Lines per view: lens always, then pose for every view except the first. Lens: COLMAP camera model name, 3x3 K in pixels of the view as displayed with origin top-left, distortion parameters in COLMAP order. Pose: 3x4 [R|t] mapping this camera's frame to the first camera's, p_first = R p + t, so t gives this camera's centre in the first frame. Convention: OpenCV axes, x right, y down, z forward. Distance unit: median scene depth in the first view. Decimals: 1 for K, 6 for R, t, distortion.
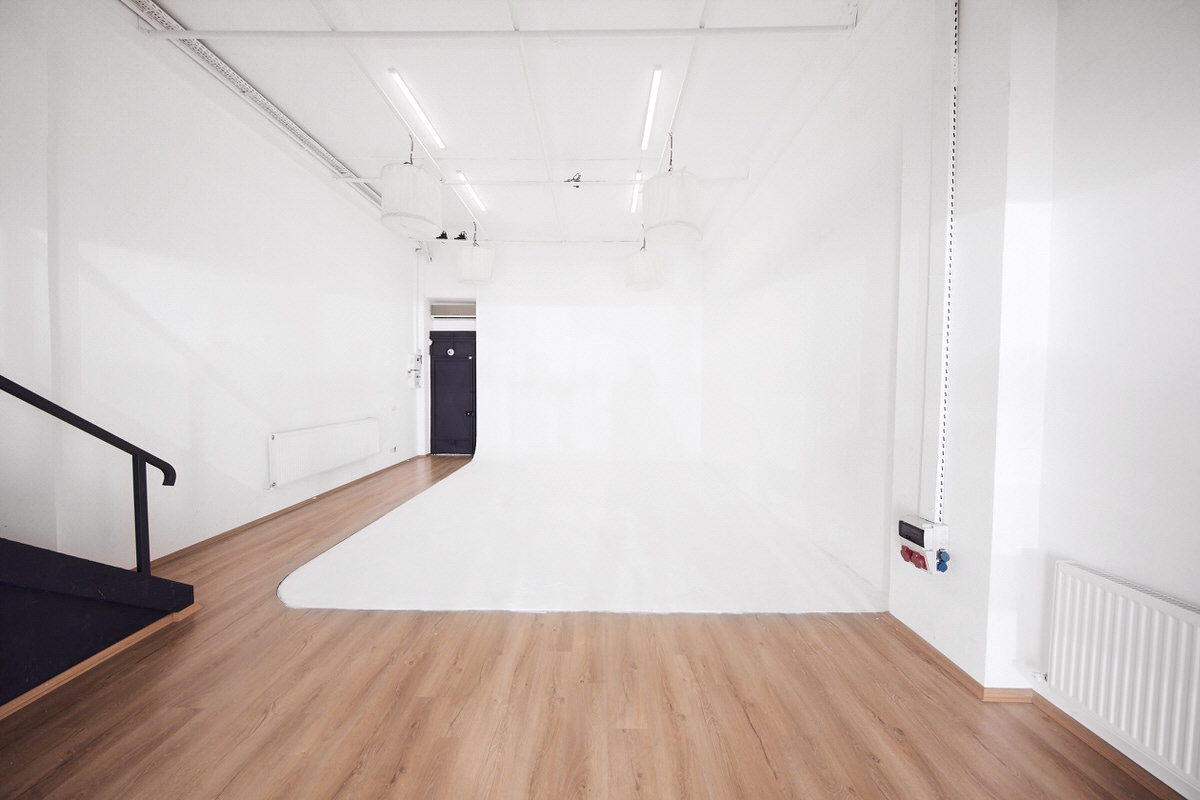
lens RADIAL K [[384.4, 0, 596.5], [0, 384.4, 398.7], [0, 0, 1]] dist [0.010720, -0.000141]
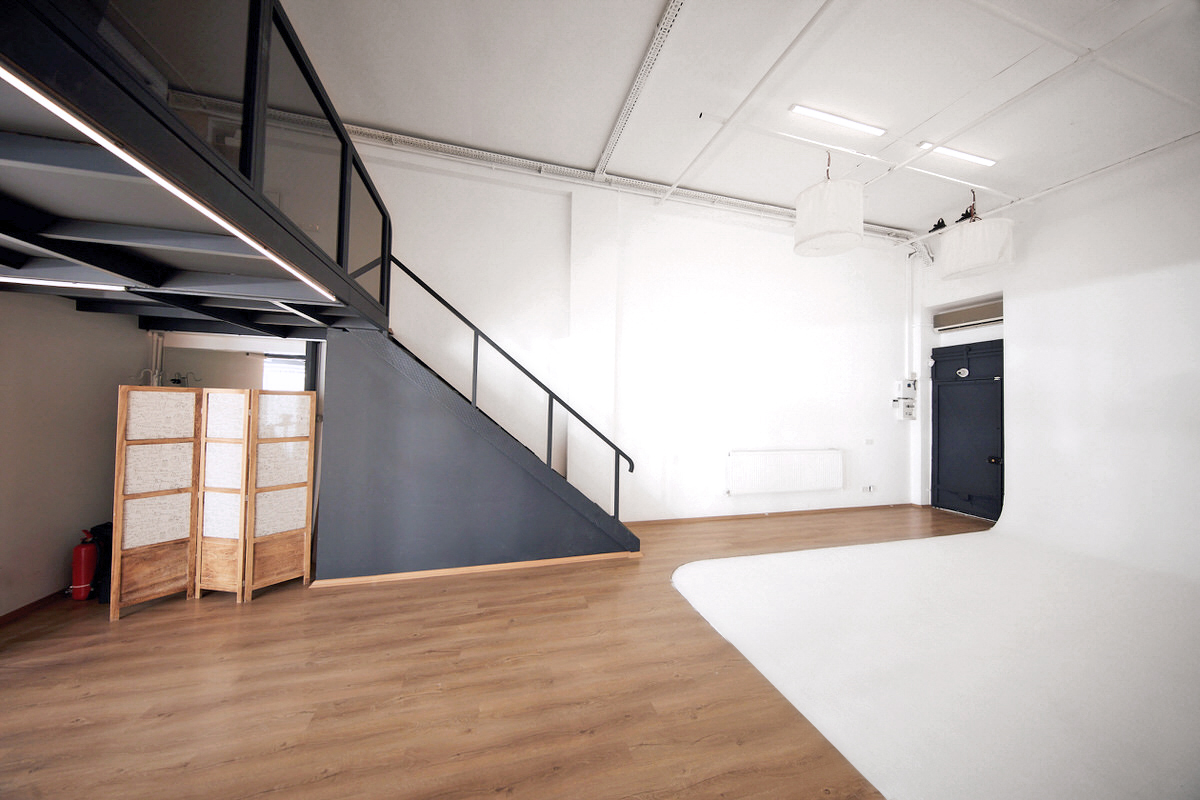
lens RADIAL K [[384.4, 0, 596.5], [0, 384.4, 398.7], [0, 0, 1]] dist [0.010720, -0.000141]
pose [[0.274730, -0.019676, -0.961320, 0.216058], [-0.054520, 0.997863, -0.036005, -0.010623], [0.959975, 0.062303, 0.273070, 0.199343]]
